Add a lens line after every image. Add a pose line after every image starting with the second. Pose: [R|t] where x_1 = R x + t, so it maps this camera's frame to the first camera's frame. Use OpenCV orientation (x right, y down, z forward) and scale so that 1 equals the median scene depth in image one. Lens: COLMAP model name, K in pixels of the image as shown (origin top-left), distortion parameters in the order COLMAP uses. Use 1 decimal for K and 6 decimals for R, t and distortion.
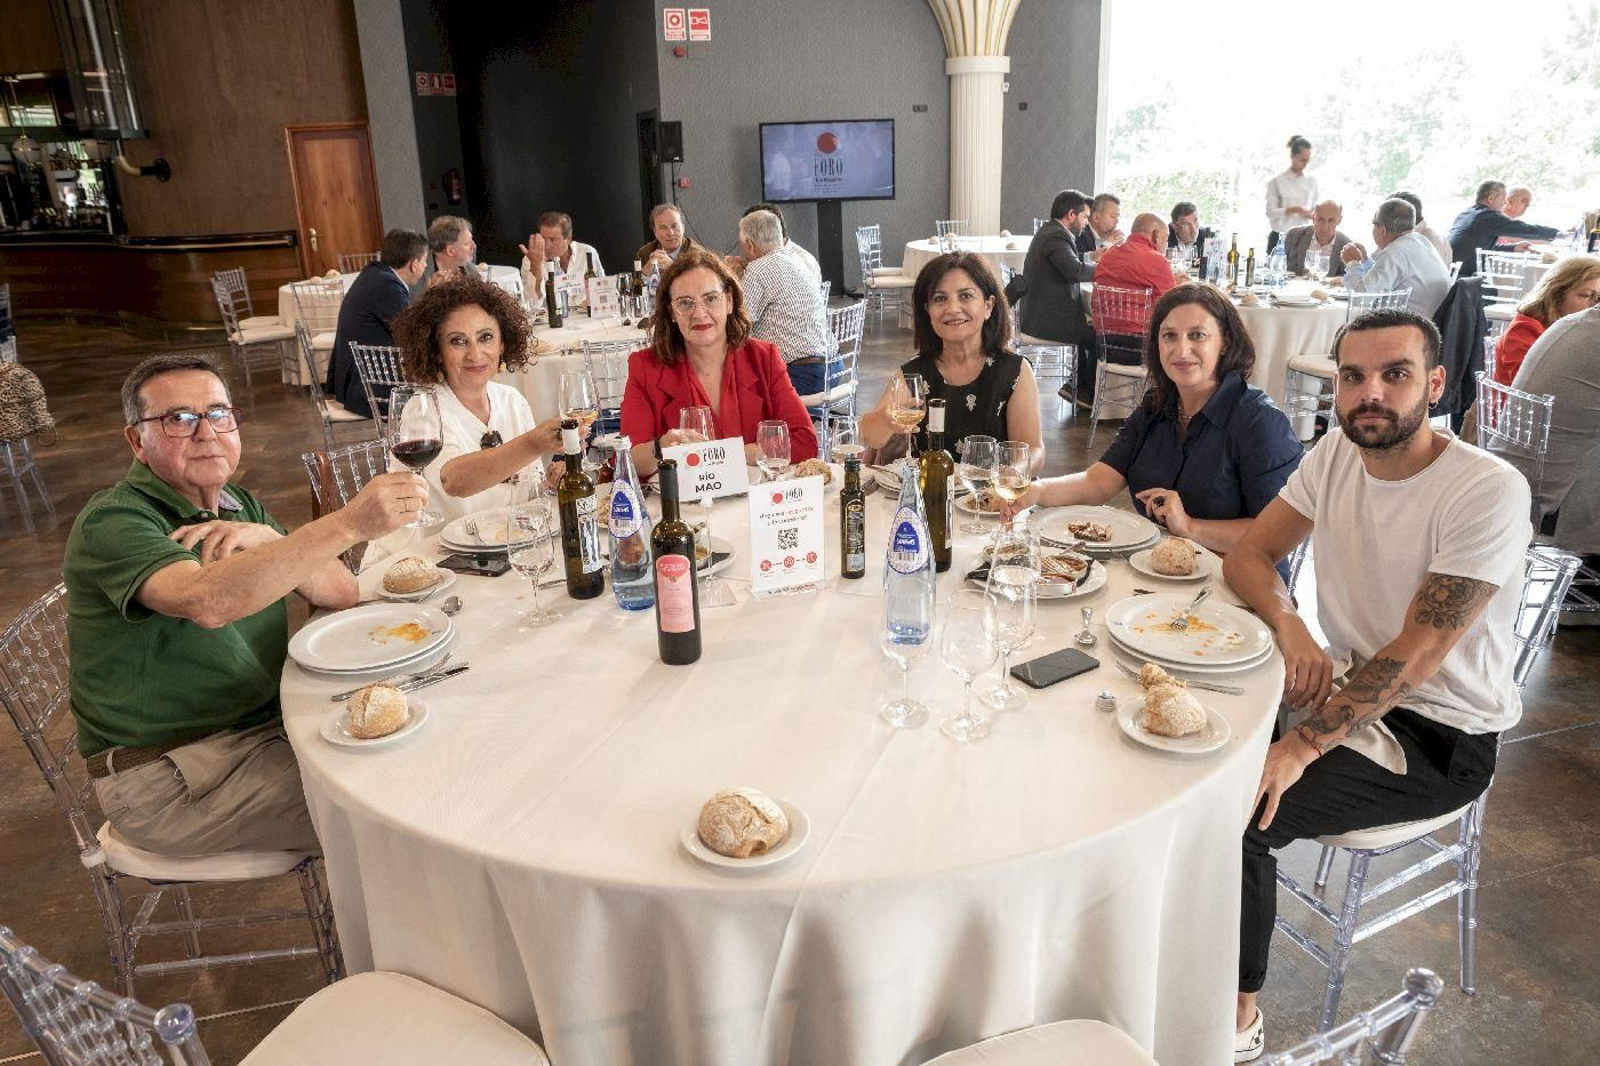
lens RADIAL K [[1123.6, 0, 775.4], [0, 1123.6, 530.2], [0, 0, 1]] dist [-0.104872, 0.066190]
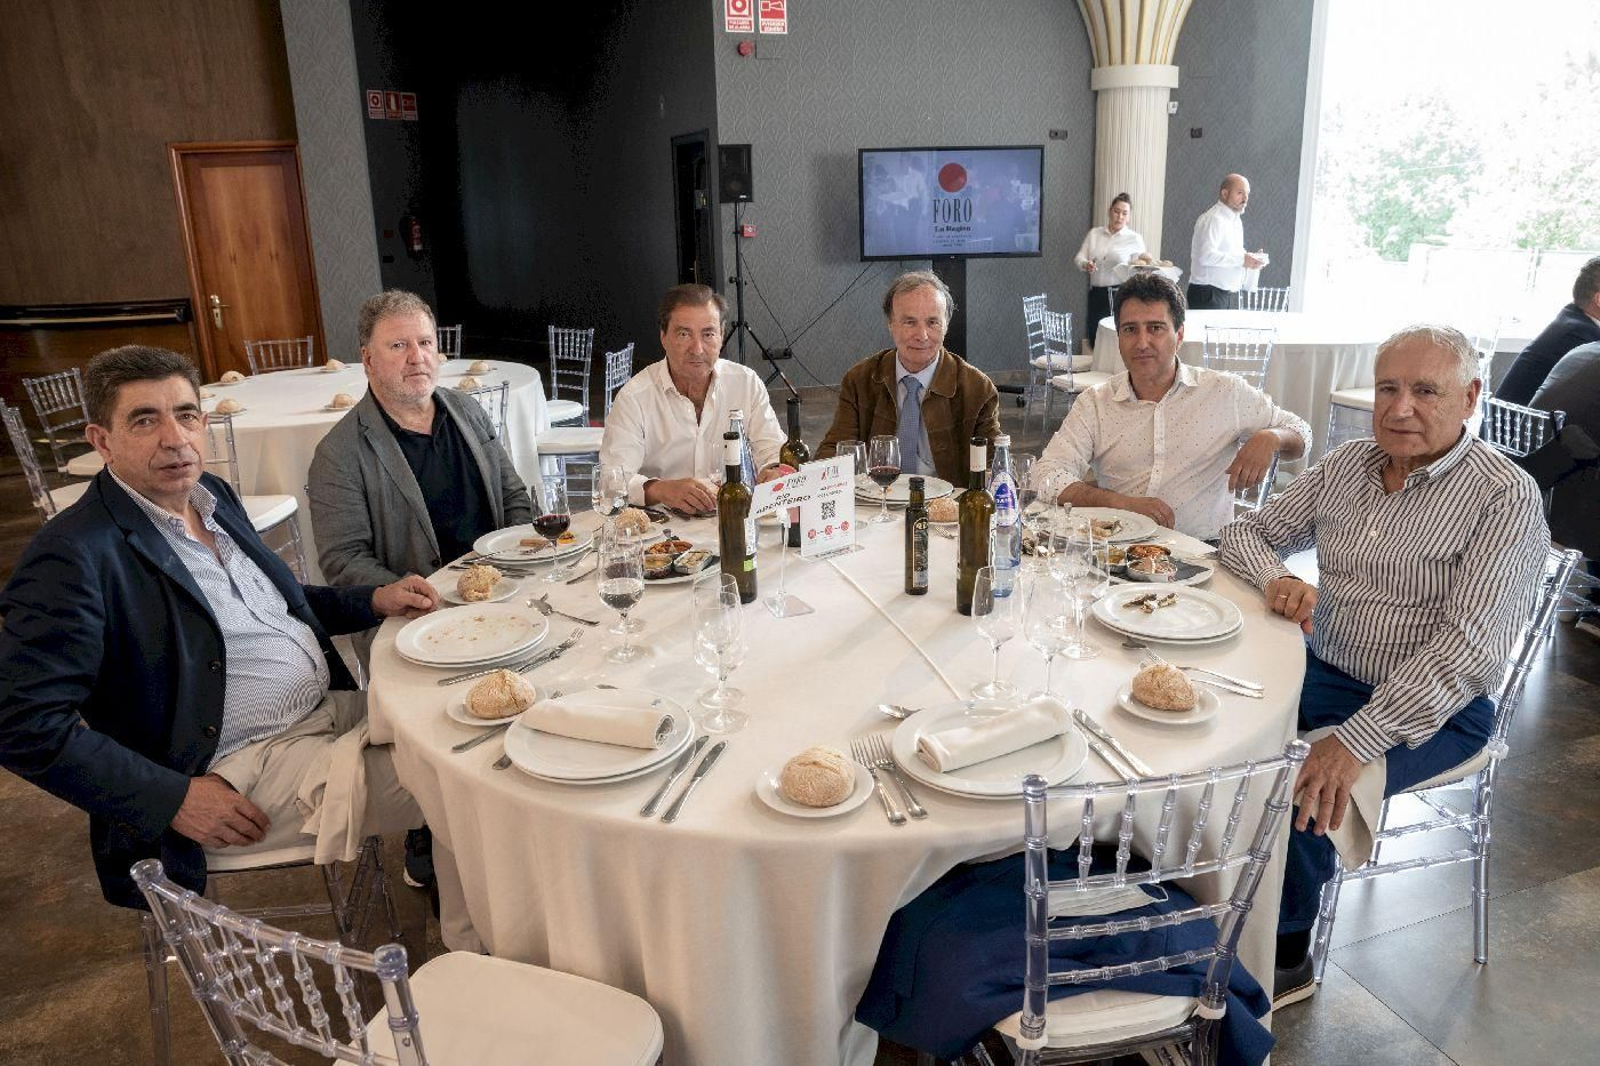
lens RADIAL K [[1123.6, 0, 793.1], [0, 1123.6, 529.2], [0, 0, 1]] dist [-0.104872, 0.066190]
pose [[0.998328, -0.011966, 0.056548, -0.098803], [0.014160, 0.999156, -0.038551, -0.095015], [-0.056039, 0.039287, 0.997655, 0.297102]]
